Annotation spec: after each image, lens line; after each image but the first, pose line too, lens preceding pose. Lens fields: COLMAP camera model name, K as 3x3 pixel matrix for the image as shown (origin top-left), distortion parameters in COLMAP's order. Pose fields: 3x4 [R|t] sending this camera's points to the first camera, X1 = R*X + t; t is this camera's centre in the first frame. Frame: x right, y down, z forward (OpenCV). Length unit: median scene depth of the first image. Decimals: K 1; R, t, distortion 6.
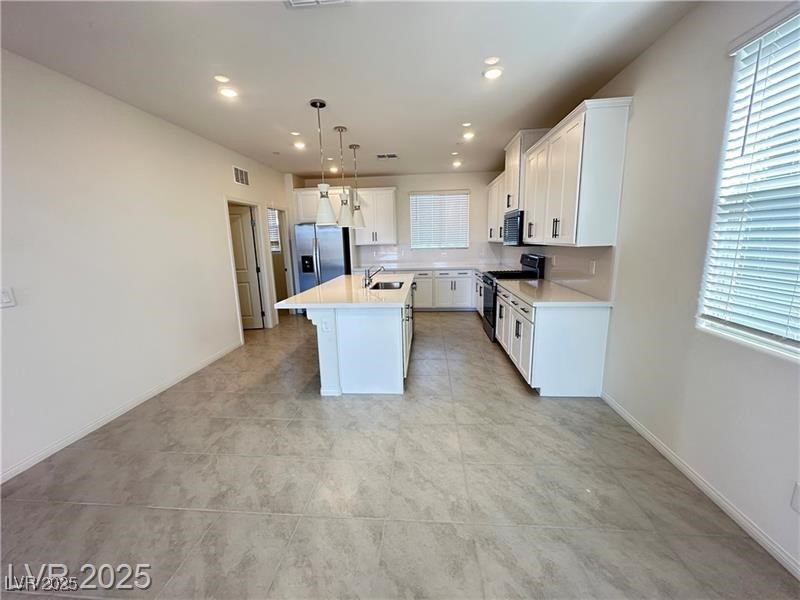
lens RADIAL K [[318.8, 0, 400.5], [0, 318.8, 299.8], [0, 0, 1]] dist [-0.001007, 0.000735]
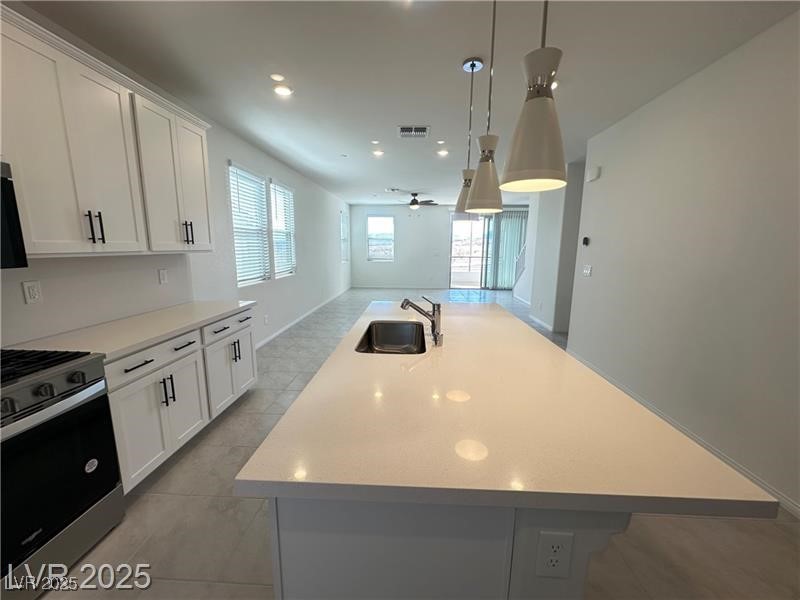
lens RADIAL K [[318.8, 0, 400.3], [0, 318.8, 299.6], [0, 0, 1]] dist [-0.001007, 0.000735]
pose [[-0.999169, 0.023102, -0.033577, -0.034775], [0.009860, 0.936379, 0.350851, -0.262693], [0.039547, 0.350229, -0.935829, 1.411968]]
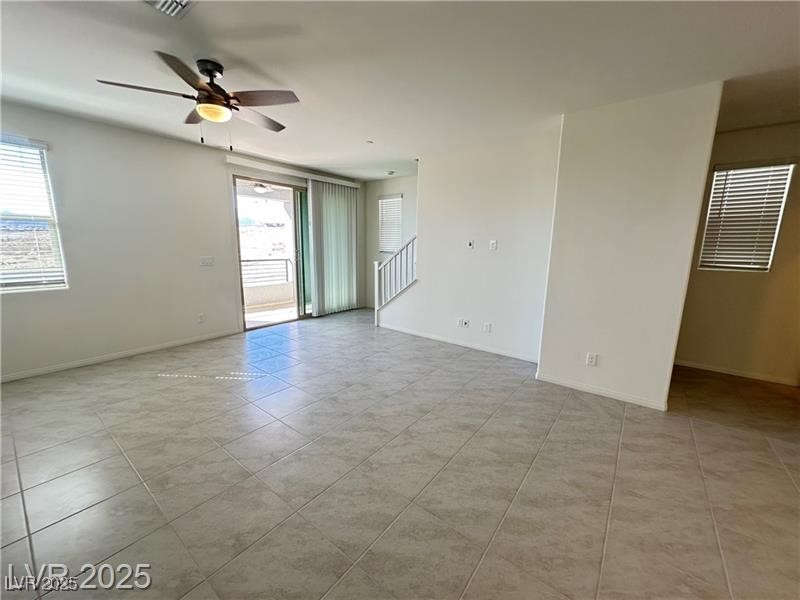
lens RADIAL K [[318.8, 0, 400.0], [0, 318.8, 300.4], [0, 0, 1]] dist [-0.001007, 0.000735]
pose [[-0.542783, 0.166320, -0.823240, 0.158432], [-0.162053, 0.941037, 0.296964, -0.007016], [0.824091, 0.294596, -0.483826, -0.002549]]
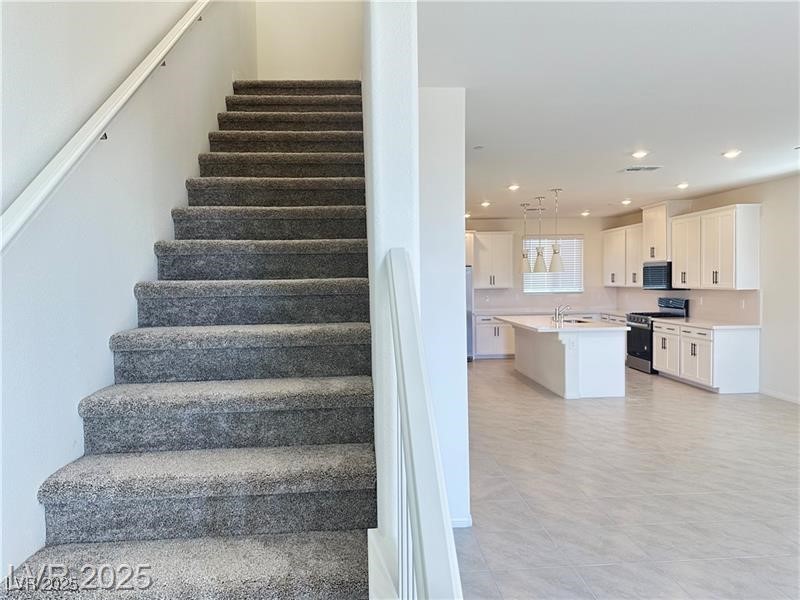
lens RADIAL K [[561.0, 0, 392.1], [0, 561.0, 299.9], [0, 0, 1]] dist [0.020463, -0.022948]
pose [[0.990279, 0.004839, 0.139009, -0.992578], [0.016689, 0.988041, -0.153284, 0.183242], [-0.138088, 0.154114, 0.978356, -0.964221]]
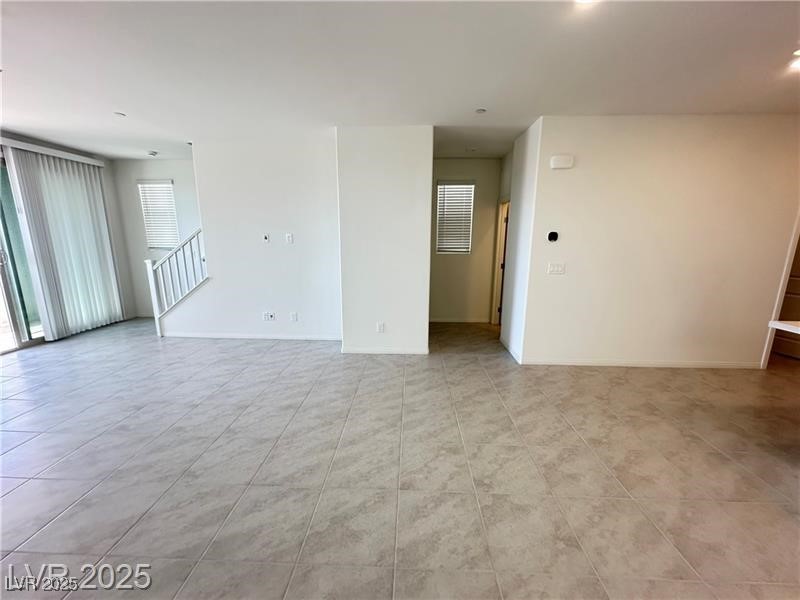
lens RADIAL K [[318.8, 0, 399.4], [0, 318.8, 300.3], [0, 0, 1]] dist [-0.001007, 0.000735]
pose [[0.046020, 0.219427, -0.974543, 0.239379], [-0.196204, 0.958559, 0.206563, -0.013499], [0.979483, 0.181703, 0.087165, 0.005773]]
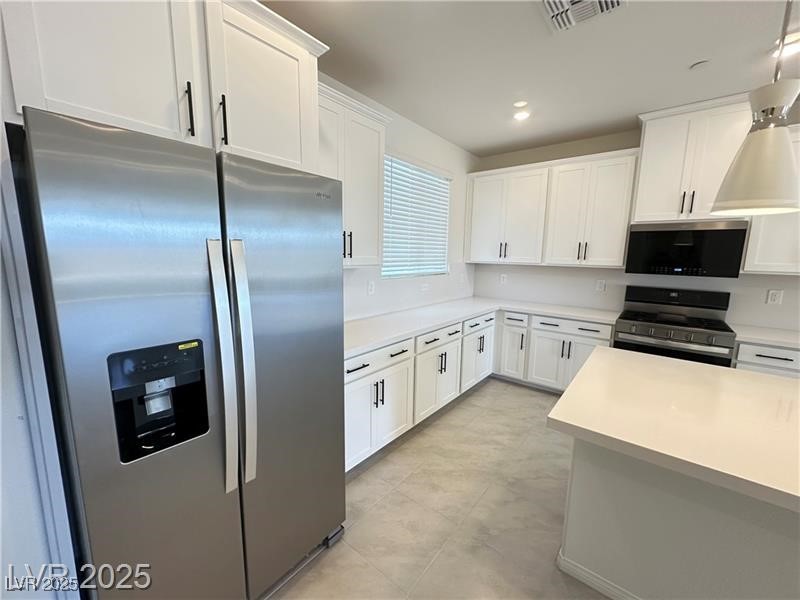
lens RADIAL K [[318.8, 0, 399.8], [0, 318.8, 299.8], [0, 0, 1]] dist [-0.001007, 0.000735]
pose [[0.561207, -0.084113, 0.823391, -0.535337], [0.122352, 0.992324, 0.017978, -0.224544], [-0.818582, 0.090654, 0.567190, 1.237326]]
